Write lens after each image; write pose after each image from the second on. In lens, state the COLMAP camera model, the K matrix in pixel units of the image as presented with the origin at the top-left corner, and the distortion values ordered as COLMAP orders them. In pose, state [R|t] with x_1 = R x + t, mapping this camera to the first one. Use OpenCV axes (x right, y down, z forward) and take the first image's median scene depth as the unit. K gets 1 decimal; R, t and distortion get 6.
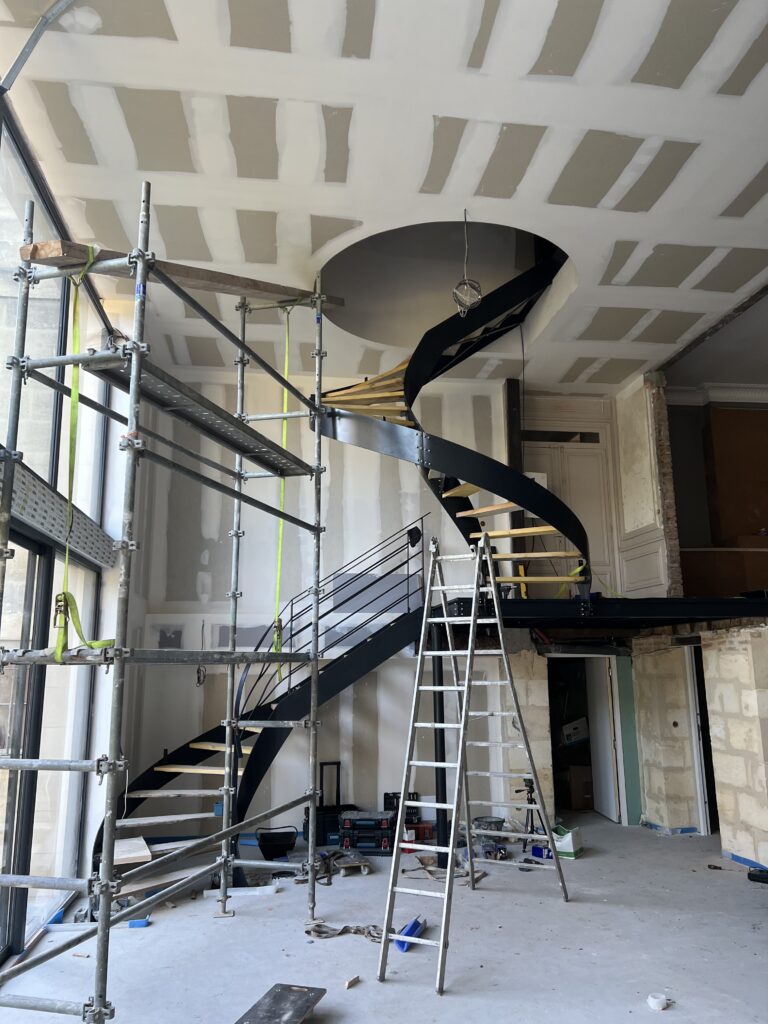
lens RADIAL K [[756.7, 0, 384.0], [0, 756.7, 512.0], [0, 0, 1]] dist [0.003994, 0.000538]
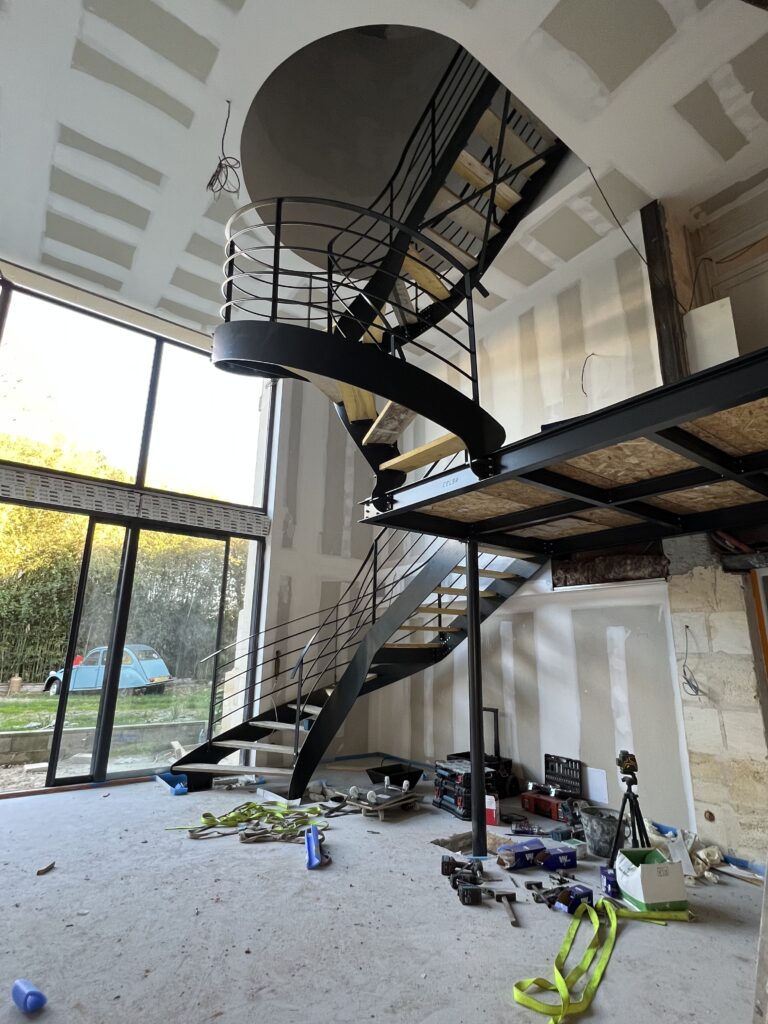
lens RADIAL K [[531.0, 0, 384.0], [0, 531.0, 512.0], [0, 0, 1]] dist [0.001846, 0.000610]
pose [[0.483225, -0.208680, -0.850263, 0.462963], [0.154476, 0.976264, -0.151812, 0.167573], [0.861760, -0.057986, 0.503991, 0.552464]]
